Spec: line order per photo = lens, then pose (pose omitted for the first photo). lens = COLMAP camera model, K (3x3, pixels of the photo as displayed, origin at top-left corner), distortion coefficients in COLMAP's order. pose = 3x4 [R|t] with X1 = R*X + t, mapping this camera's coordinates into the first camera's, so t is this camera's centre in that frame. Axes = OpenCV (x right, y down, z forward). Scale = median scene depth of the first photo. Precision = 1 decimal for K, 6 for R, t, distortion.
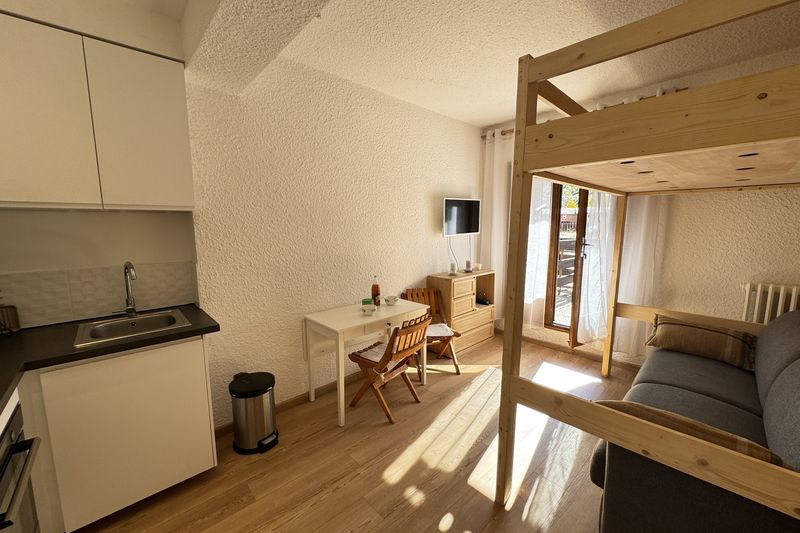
lens RADIAL K [[320.4, 0, 399.6], [0, 320.4, 264.0], [0, 0, 1]] dist [-0.002150, 0.000011]
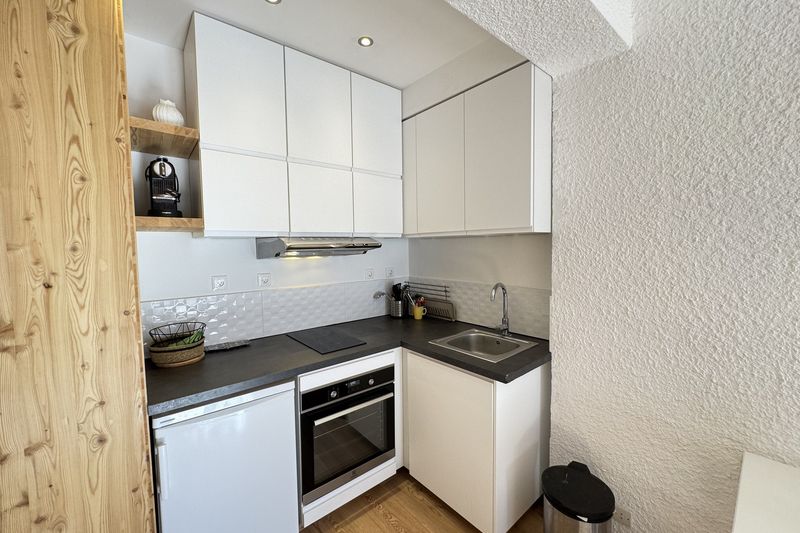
lens RADIAL K [[320.4, 0, 399.6], [0, 320.4, 264.0], [0, 0, 1]] dist [-0.002150, 0.000011]
pose [[-0.046511, 0.062898, -0.996936, 0.193534], [-0.111420, 0.991461, 0.067750, -0.095716], [0.992684, 0.114230, -0.039106, 0.655008]]
